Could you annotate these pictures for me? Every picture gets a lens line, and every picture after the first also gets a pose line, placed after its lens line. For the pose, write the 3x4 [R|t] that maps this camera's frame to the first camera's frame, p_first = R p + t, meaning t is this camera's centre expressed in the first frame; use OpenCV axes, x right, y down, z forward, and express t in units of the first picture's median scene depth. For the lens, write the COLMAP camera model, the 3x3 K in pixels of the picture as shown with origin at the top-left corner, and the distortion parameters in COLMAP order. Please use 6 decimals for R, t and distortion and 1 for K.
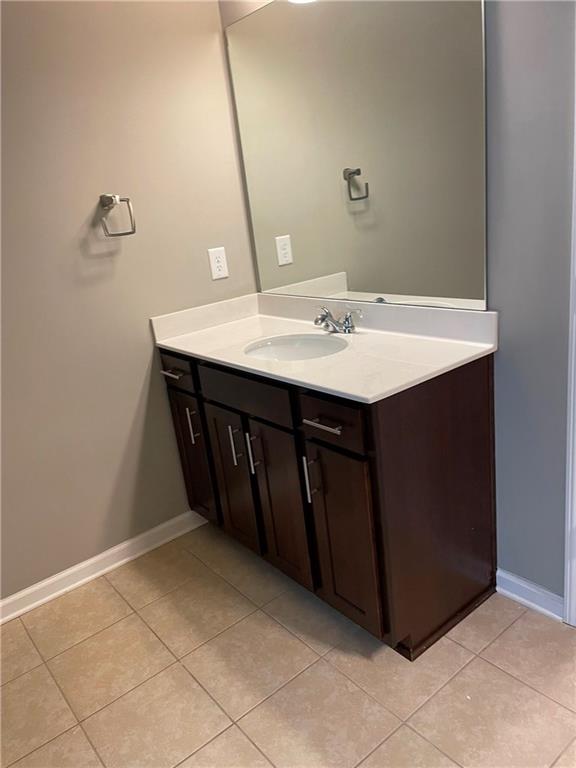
lens RADIAL K [[592.8, 0, 288.0], [0, 592.8, 384.0], [0, 0, 1]] dist [0.082967, -0.094079]
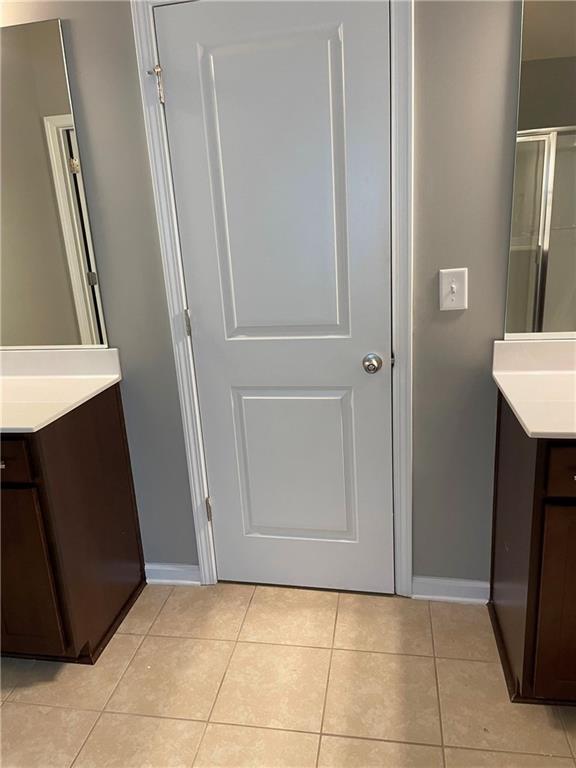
lens RADIAL K [[564.5, 0, 288.0], [0, 564.5, 384.0], [0, 0, 1]] dist [-0.004281, -0.001543]
pose [[0.753115, -0.114774, 0.647800, -0.146166], [0.177845, 0.983522, -0.032501, 0.051209], [-0.633395, 0.139685, 0.761117, -0.098240]]
